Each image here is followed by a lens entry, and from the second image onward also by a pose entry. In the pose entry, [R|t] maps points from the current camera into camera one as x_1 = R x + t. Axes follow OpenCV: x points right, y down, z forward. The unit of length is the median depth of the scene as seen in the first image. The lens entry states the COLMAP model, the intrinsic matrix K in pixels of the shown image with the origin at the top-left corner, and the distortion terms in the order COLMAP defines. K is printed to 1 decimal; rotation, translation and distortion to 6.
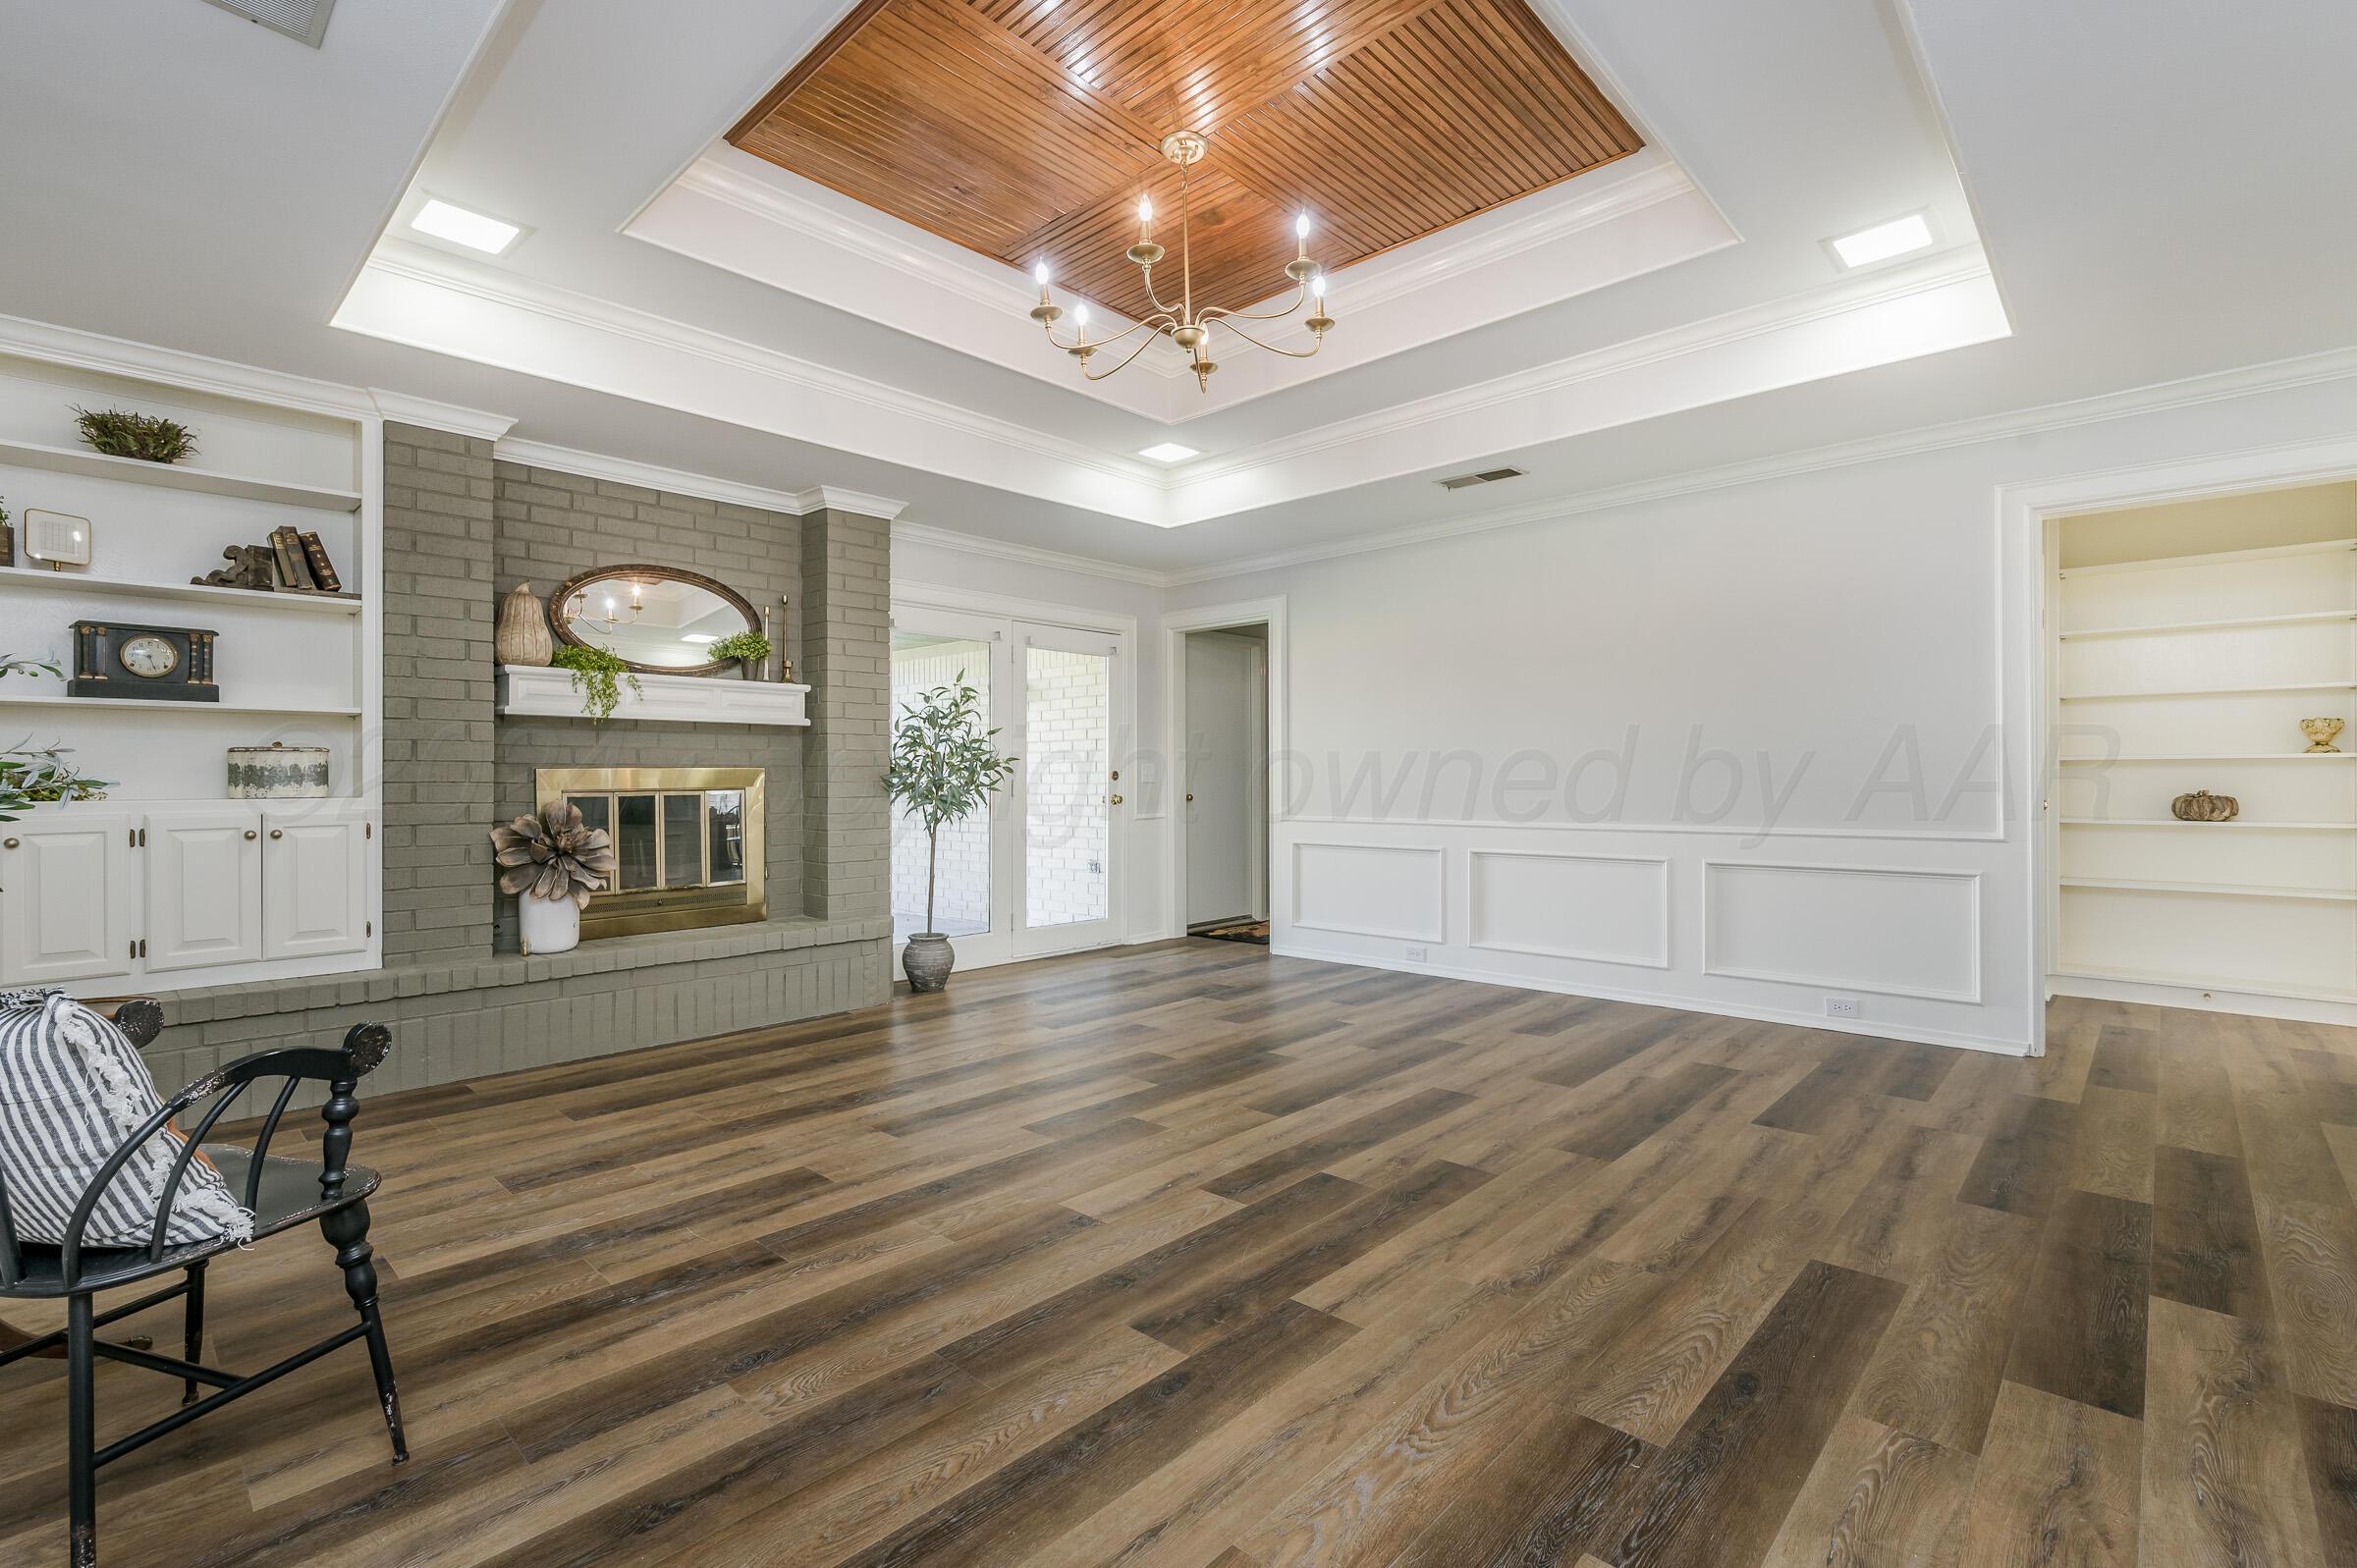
lens RADIAL K [[1063.1, 0, 1186.6], [0, 1063.1, 775.7], [0, 0, 1]] dist [-0.006770, 0.000112]
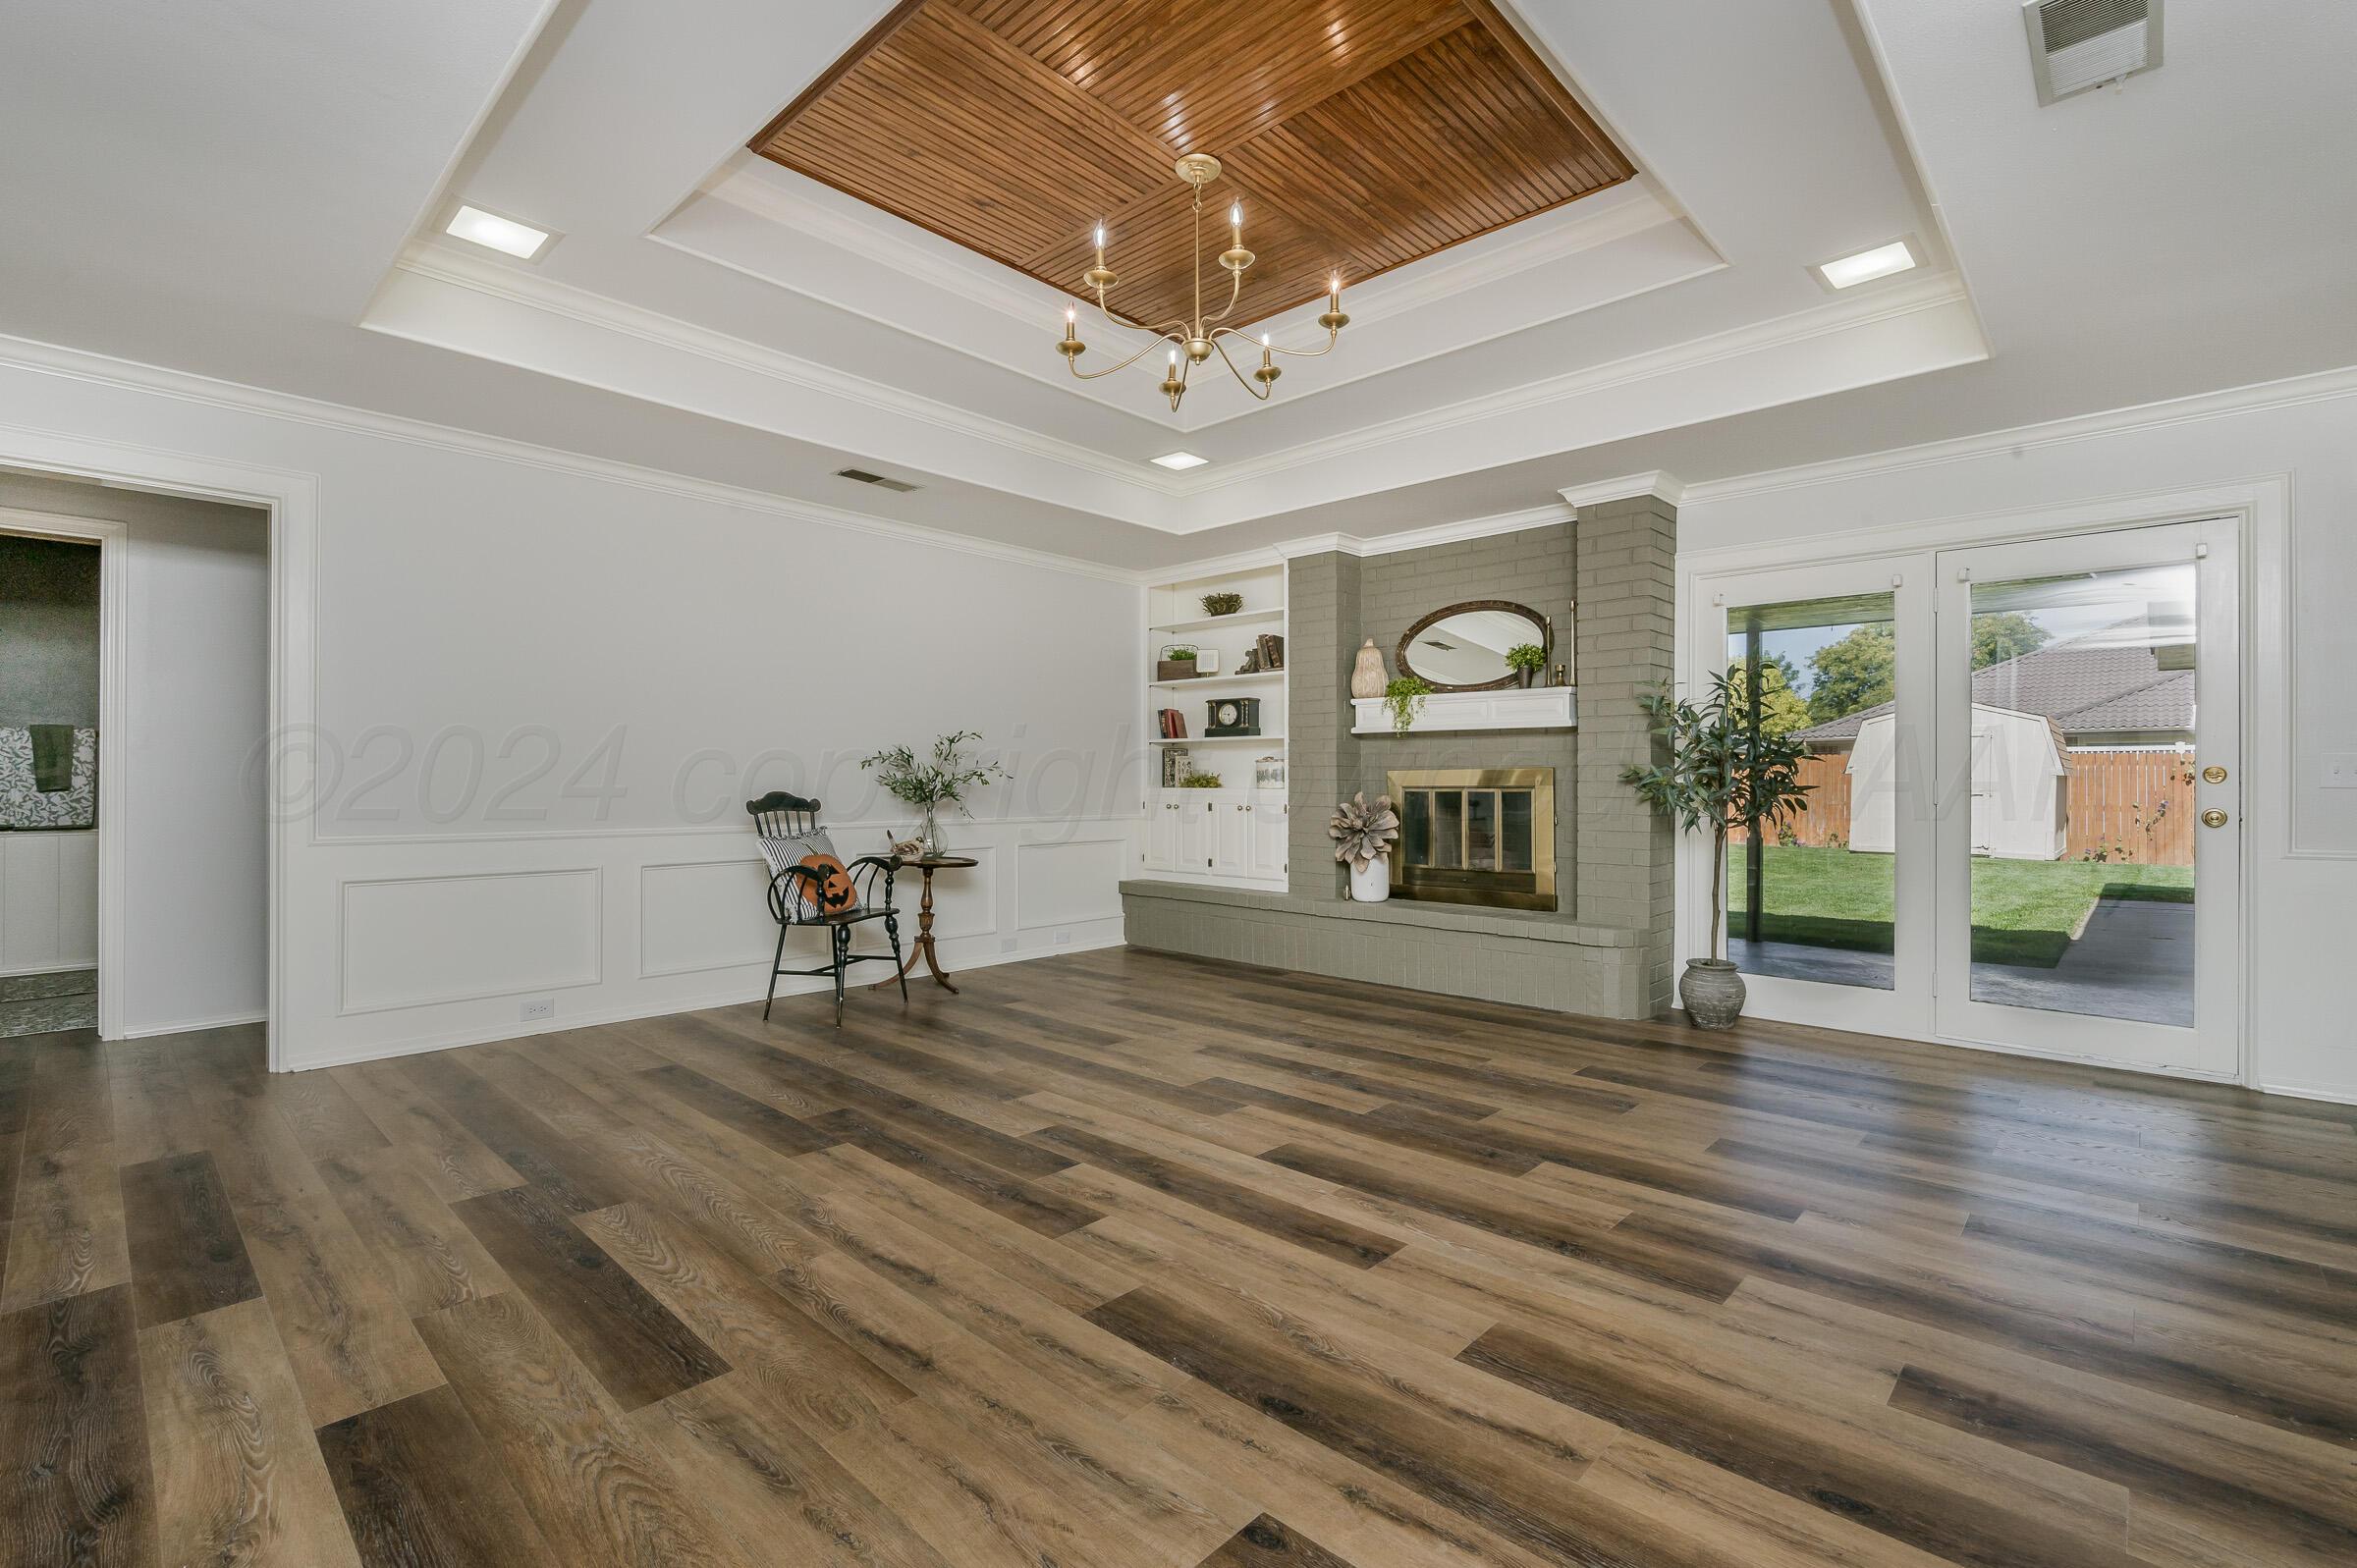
lens RADIAL K [[1043.4, 0, 1178.5], [0, 1043.4, 784.0], [0, 0, 1]] dist [-0.008425, -0.000339]
pose [[-0.002909, 0.008518, -0.999959, 1.096813], [0.001275, 0.999963, 0.008514, -0.001292], [0.999995, -0.001250, -0.002920, 1.064771]]
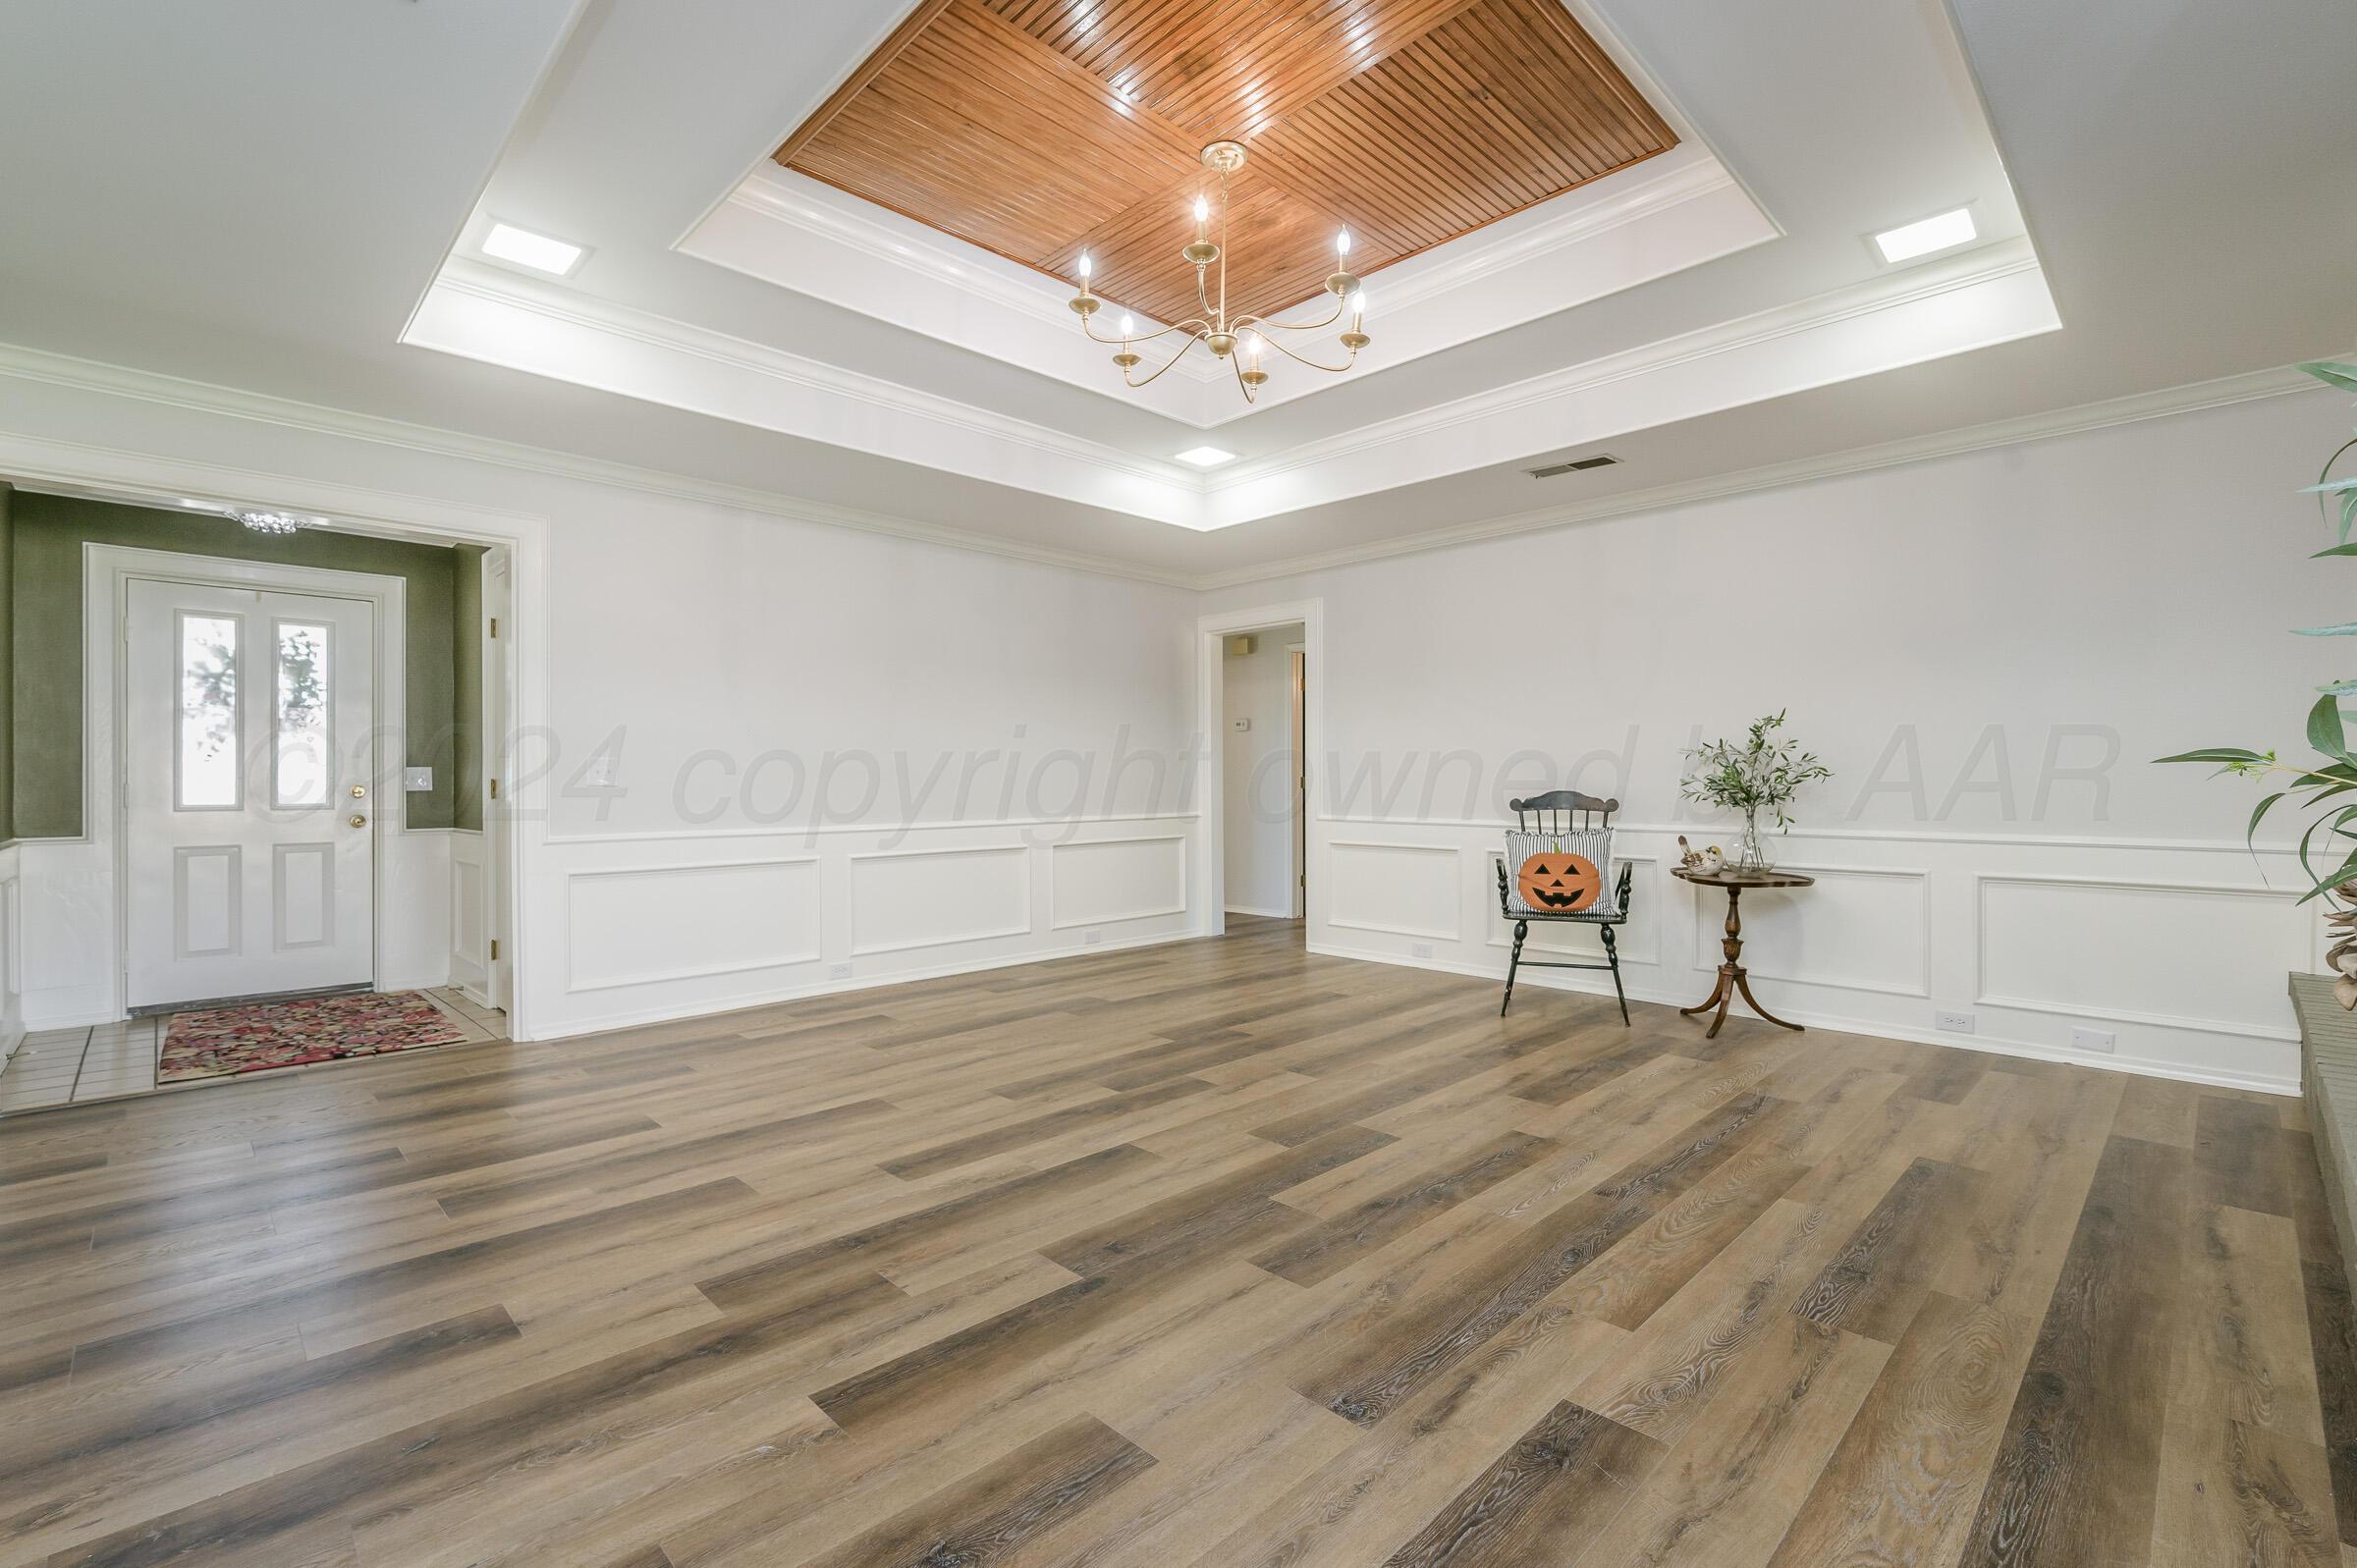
lens RADIAL K [[1043.4, 0, 1178.5], [0, 1043.4, 784.0], [0, 0, 1]] dist [-0.008425, -0.000339]
pose [[-0.999004, 0.008604, 0.043774, 0.001666], [0.008529, 0.999962, -0.001901, 0.011211], [-0.043788, -0.001526, -0.999040, 2.163745]]
